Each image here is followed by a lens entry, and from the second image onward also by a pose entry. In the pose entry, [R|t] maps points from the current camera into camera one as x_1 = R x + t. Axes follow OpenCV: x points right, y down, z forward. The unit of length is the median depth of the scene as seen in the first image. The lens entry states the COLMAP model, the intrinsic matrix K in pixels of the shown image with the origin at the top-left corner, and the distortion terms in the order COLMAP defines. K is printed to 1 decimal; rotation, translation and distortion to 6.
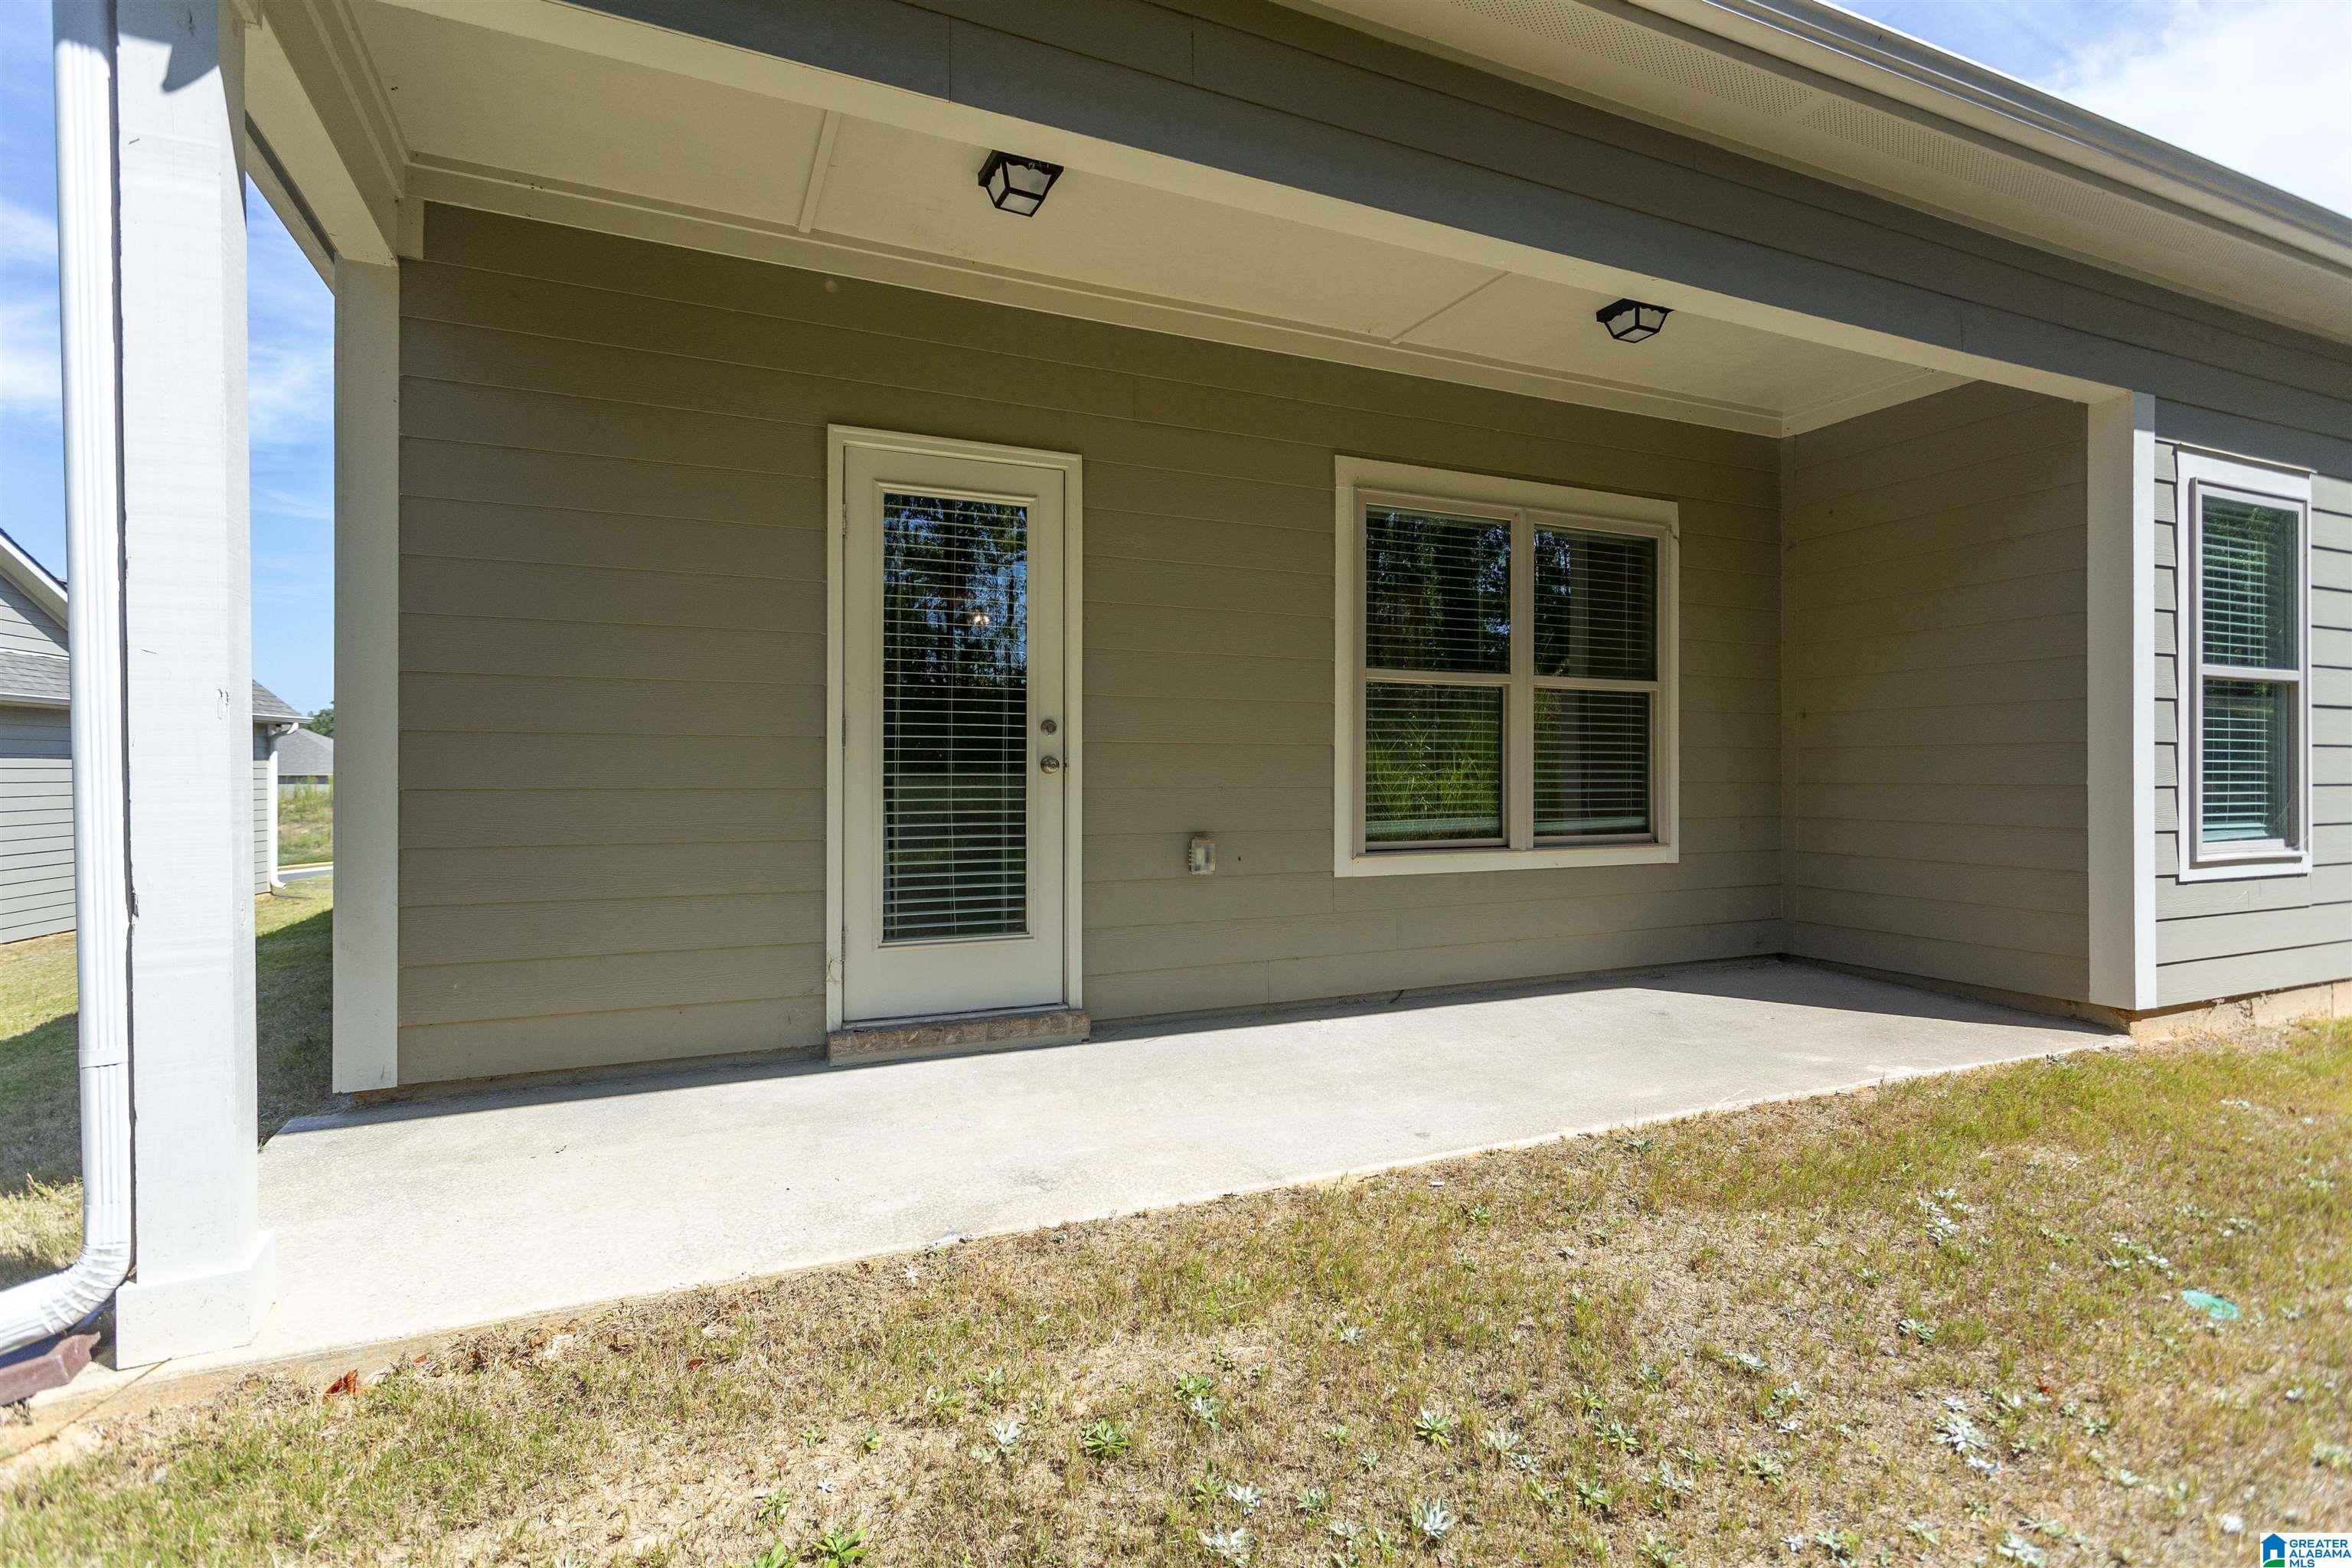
lens RADIAL K [[1132.3, 0, 1165.0], [0, 1132.3, 775.7], [0, 0, 1]] dist [0.008323, 0.000195]
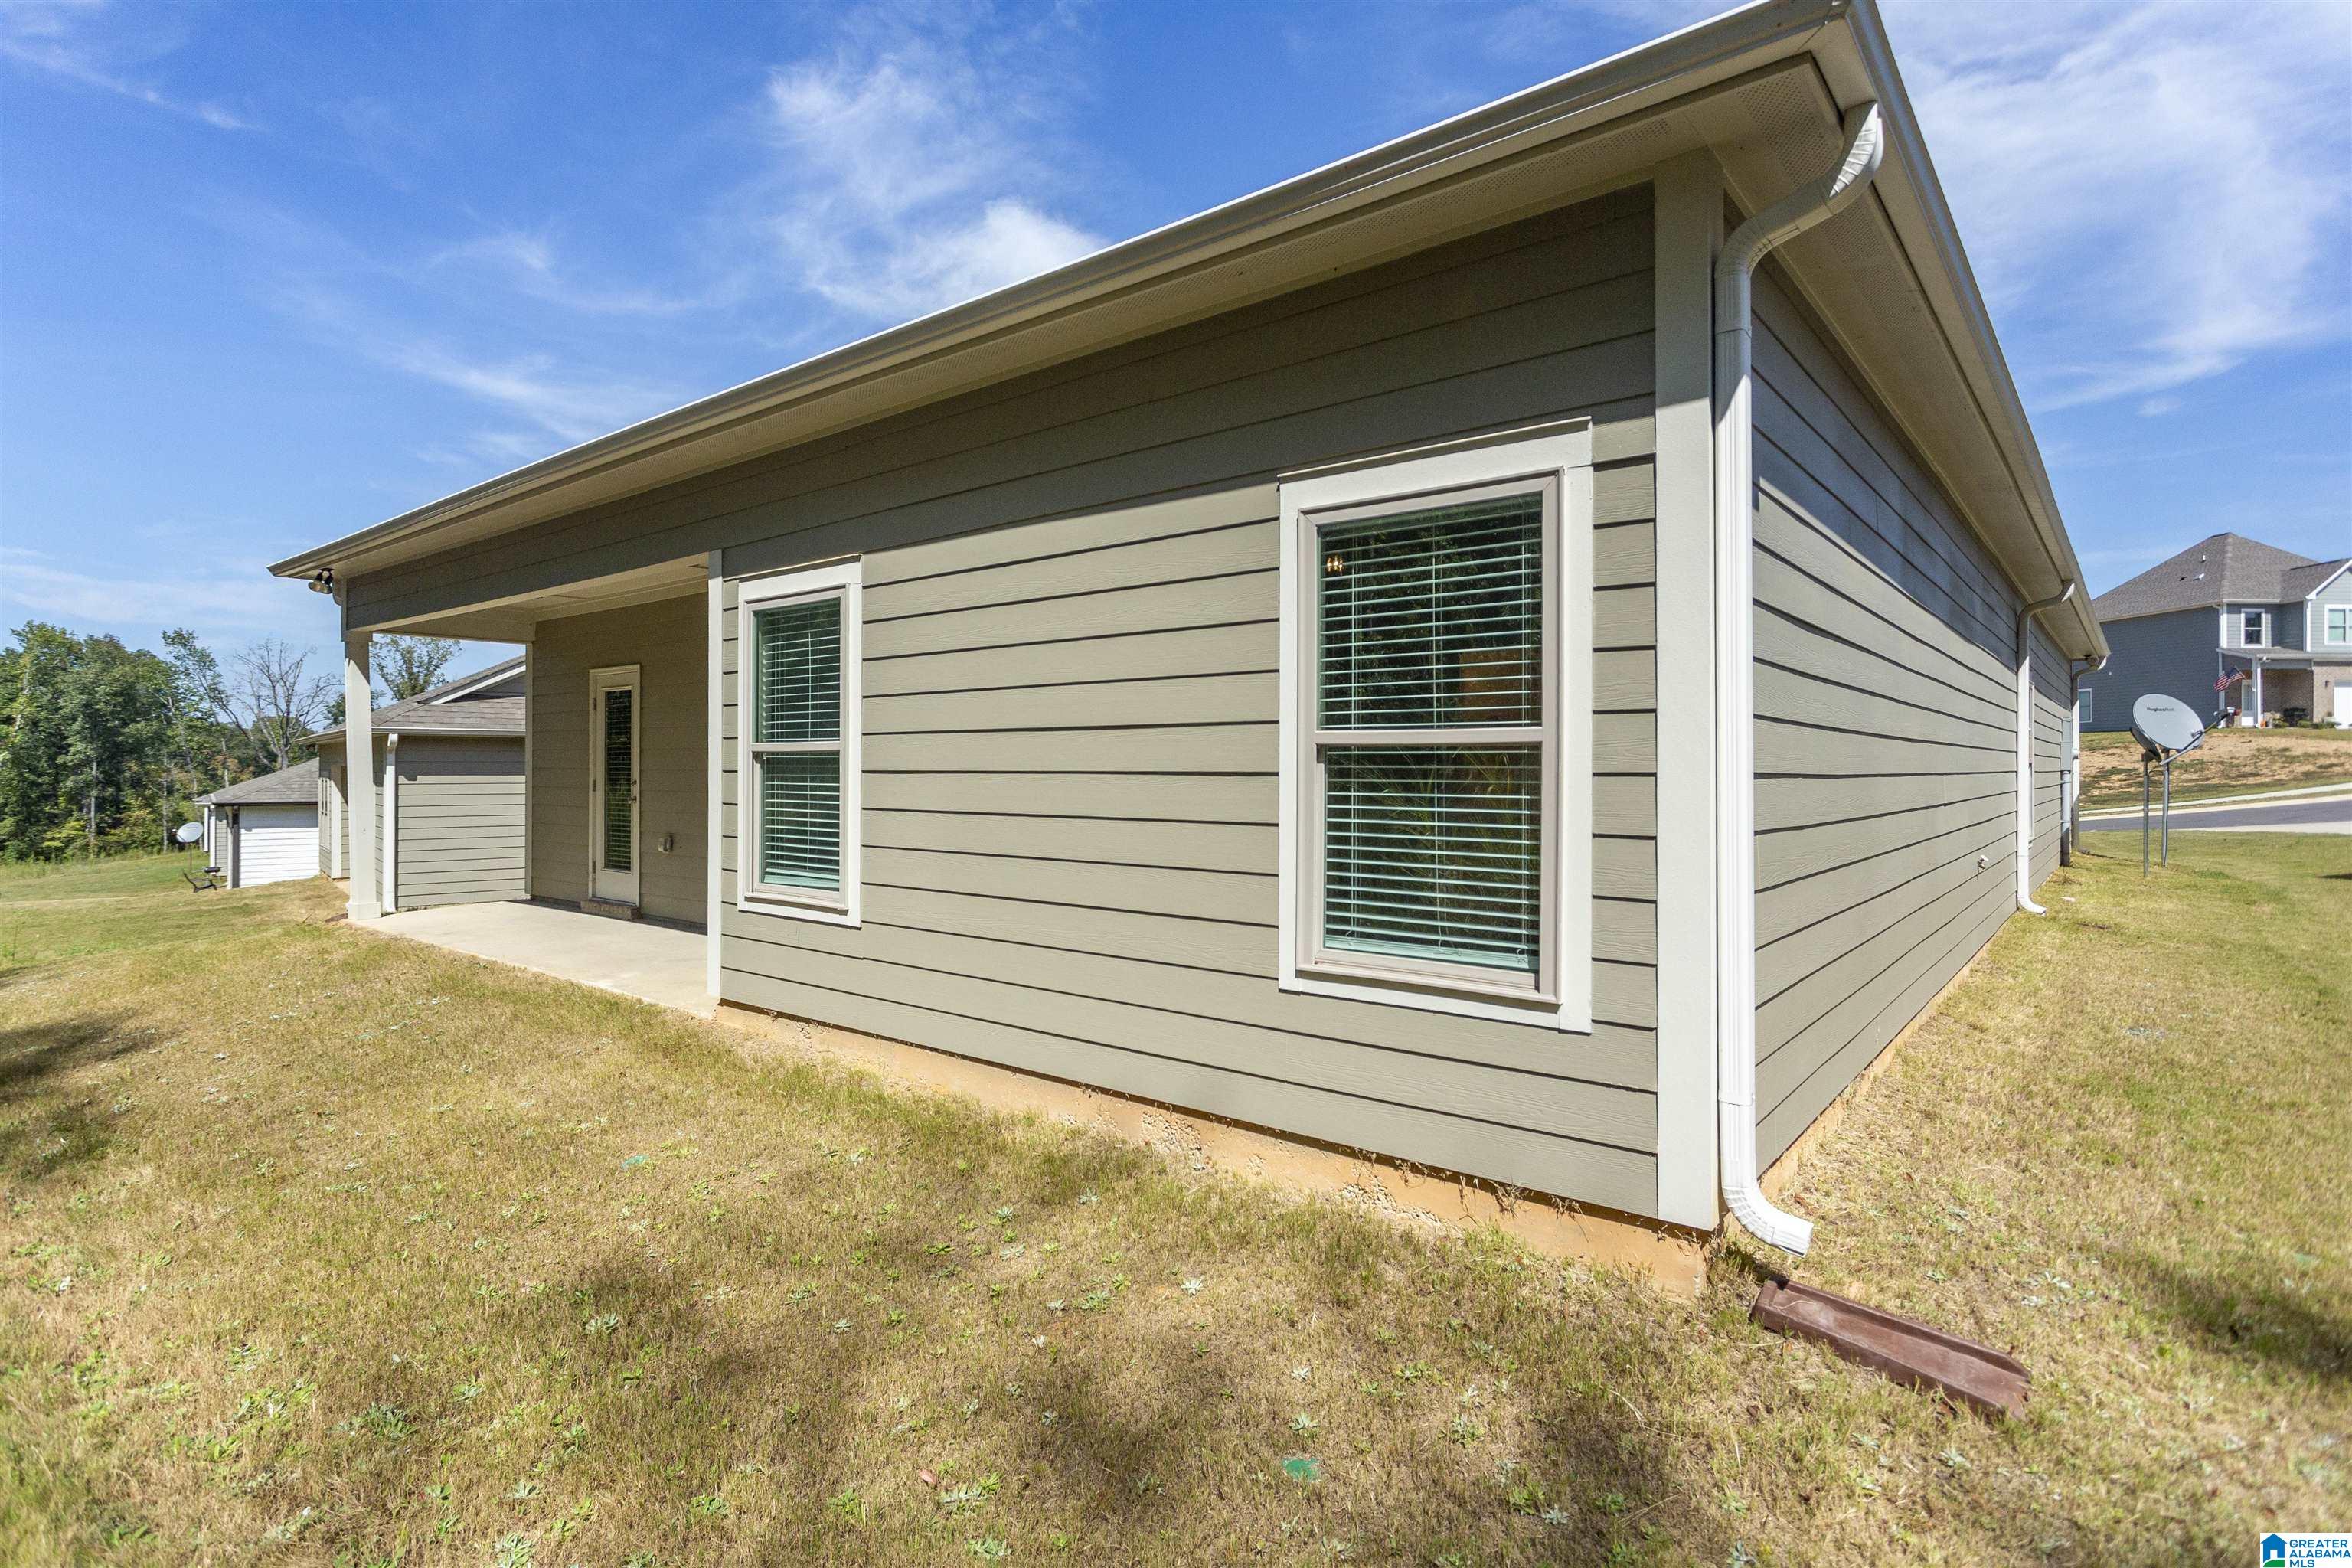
lens RADIAL K [[1162.5, 0, 1182.2], [0, 1162.5, 760.7], [0, 0, 1]] dist [0.001090, -0.000584]
pose [[0.451023, -0.001509, -0.892511, 2.641758], [-0.004136, 0.999984, -0.003781, -0.085678], [0.892503, 0.005396, 0.451010, 0.968388]]
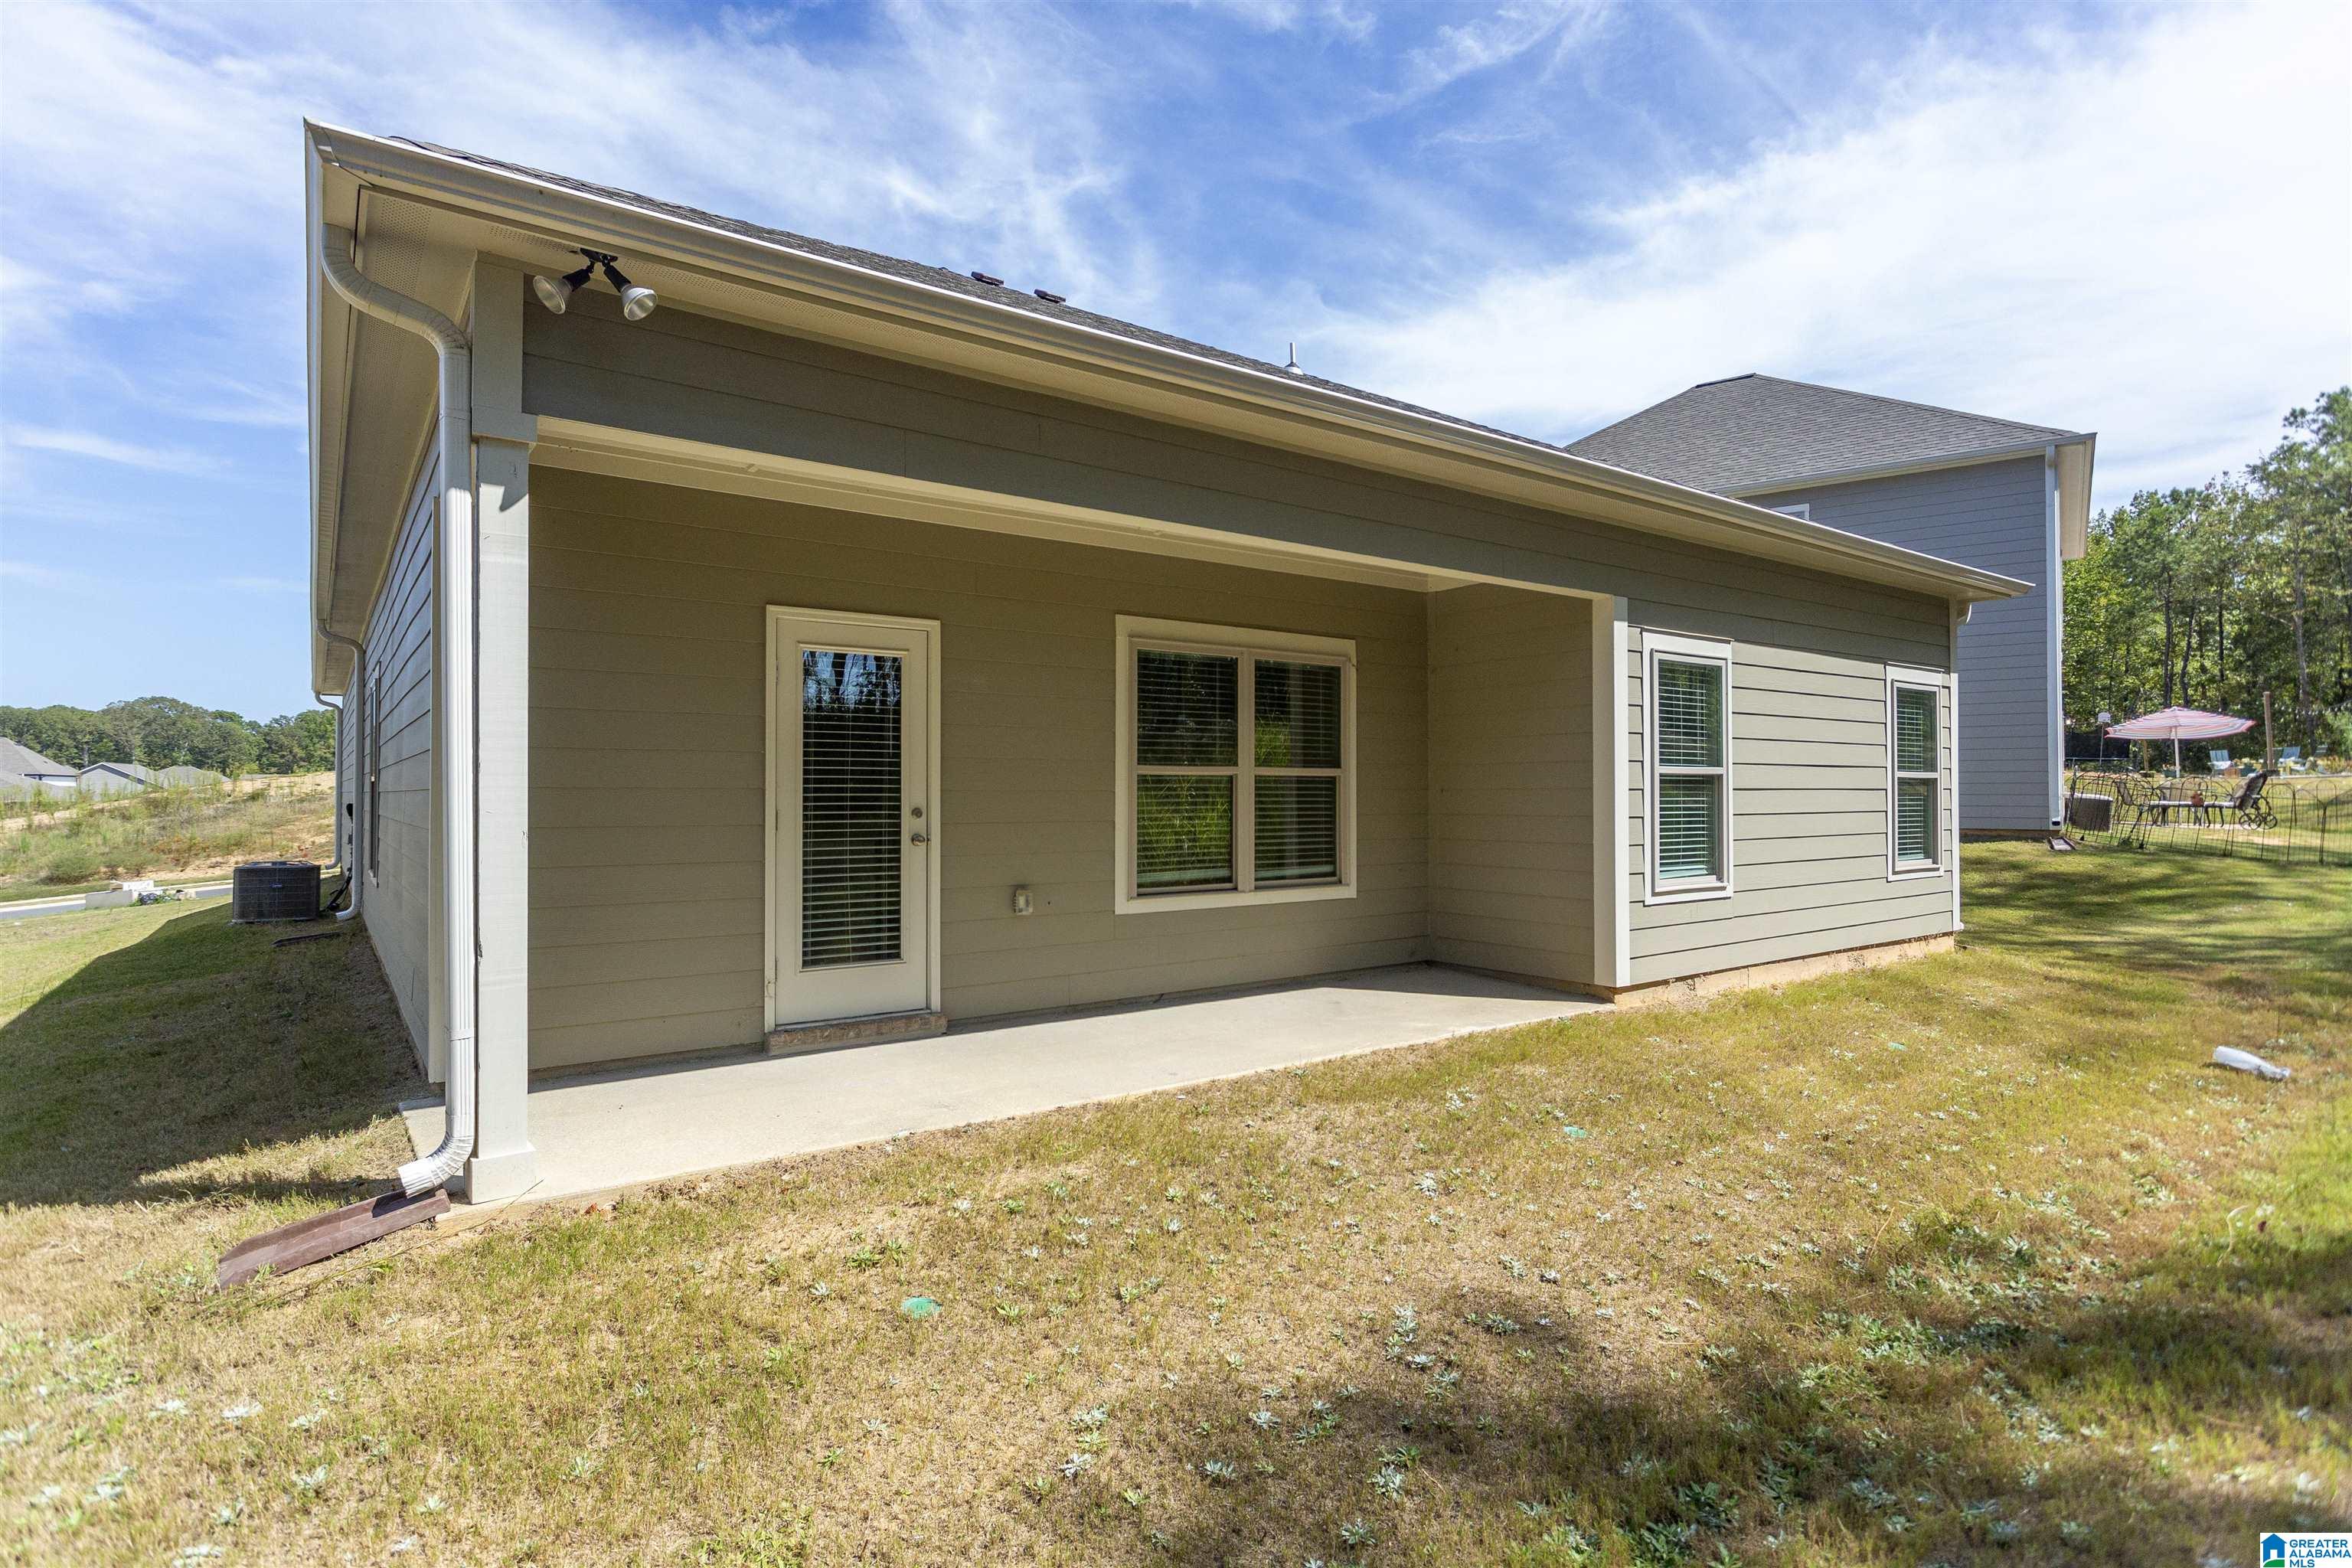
lens RADIAL K [[1203.6, 0, 1176.0], [0, 1203.6, 784.0], [0, 0, 1]] dist [-0.003660, -0.000183]
pose [[0.977405, 0.000887, 0.211374, -0.108218], [0.001321, 0.999946, -0.010302, -0.065872], [-0.211371, 0.010349, 0.977351, -0.556526]]
